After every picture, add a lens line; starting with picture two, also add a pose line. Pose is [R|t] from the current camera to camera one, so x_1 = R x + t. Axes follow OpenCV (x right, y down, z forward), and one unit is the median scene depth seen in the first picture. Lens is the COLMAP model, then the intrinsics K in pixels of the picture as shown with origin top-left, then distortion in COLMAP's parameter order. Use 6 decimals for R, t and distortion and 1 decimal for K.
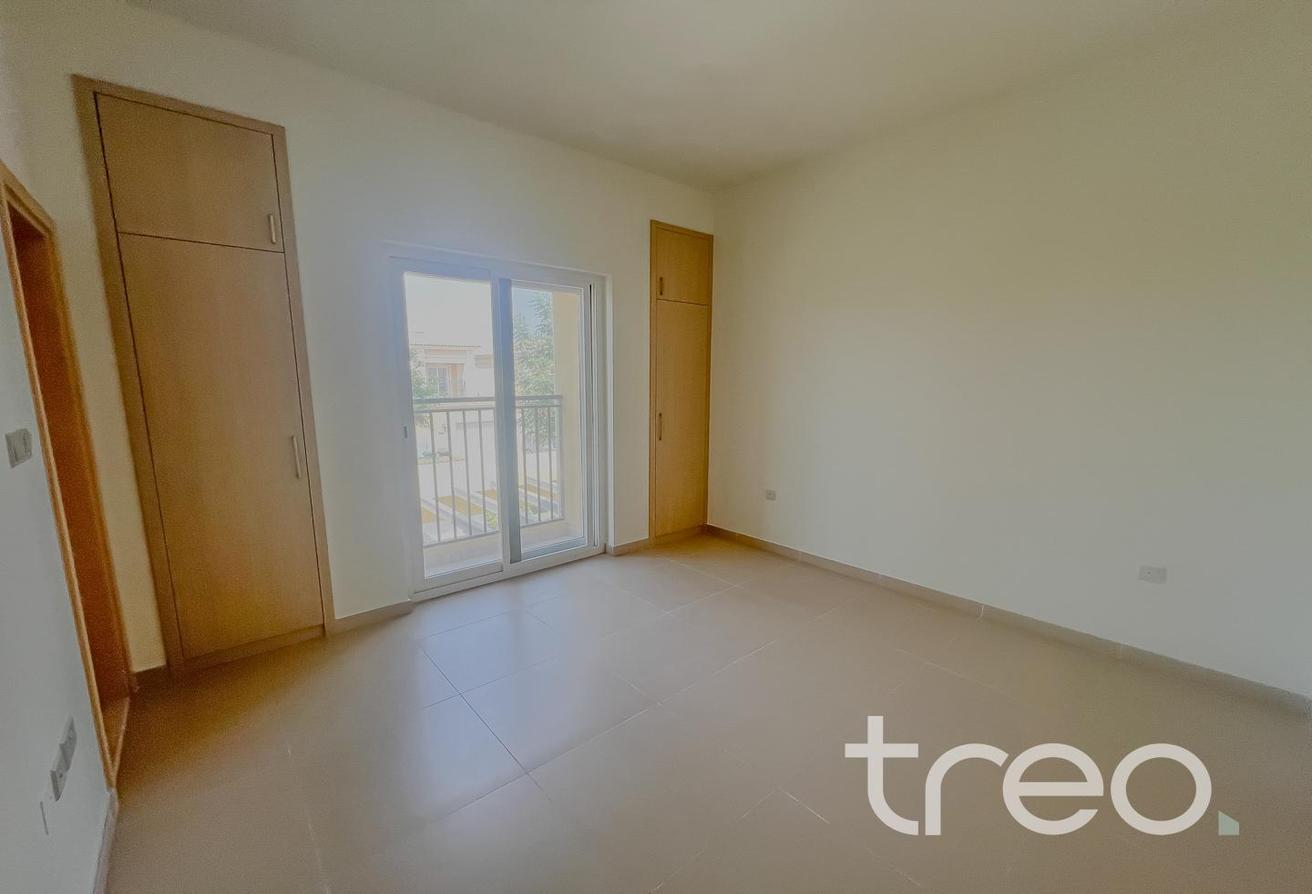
lens RADIAL K [[535.4, 0, 651.8], [0, 535.4, 465.0], [0, 0, 1]] dist [-0.000618, -0.000074]
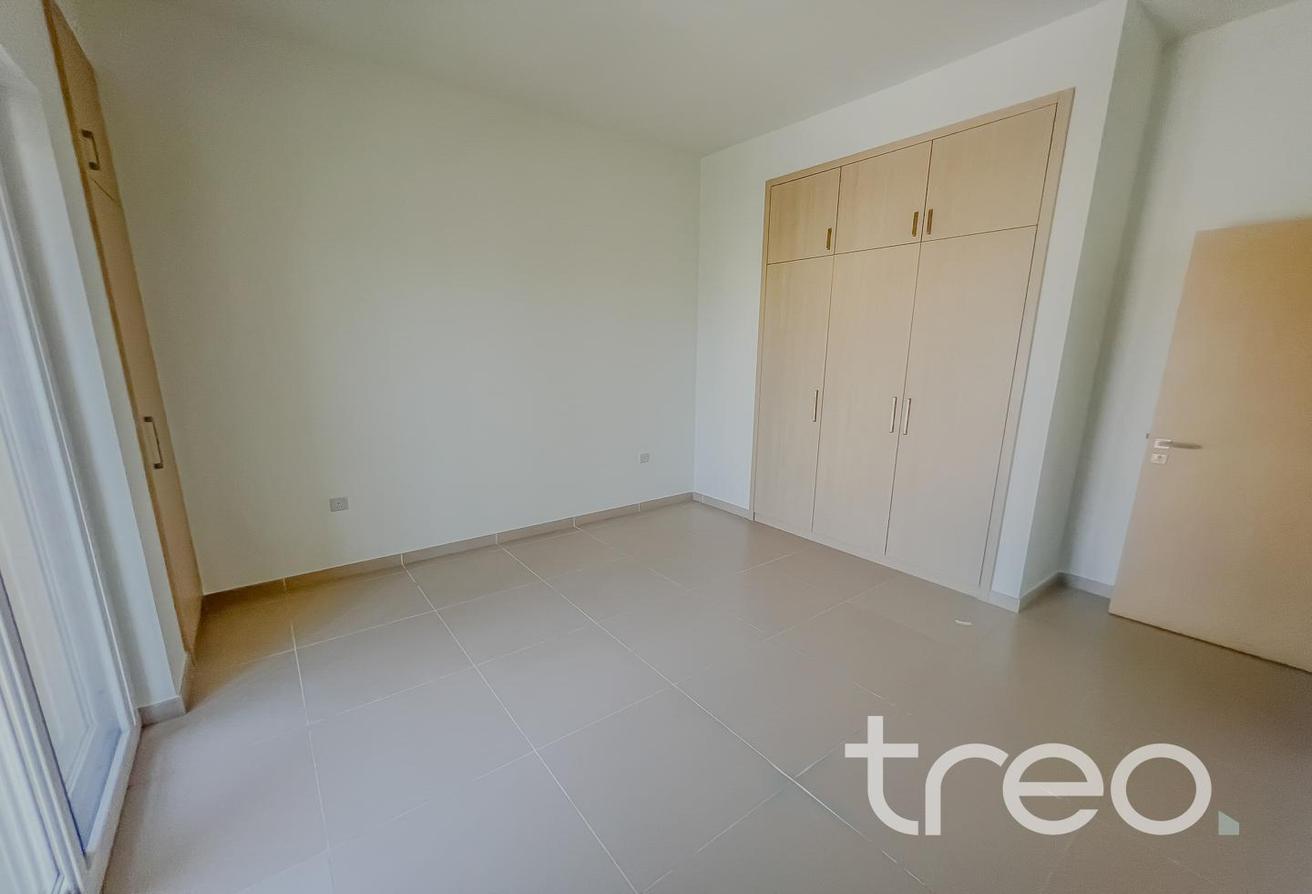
lens RADIAL K [[535.4, 0, 651.8], [0, 535.4, 465.0], [0, 0, 1]] dist [-0.000618, -0.000074]
pose [[0.072445, -0.228138, 0.970930, -0.463748], [0.157612, 0.963874, 0.214720, -0.088701], [-0.984840, 0.137475, 0.105785, 0.485405]]
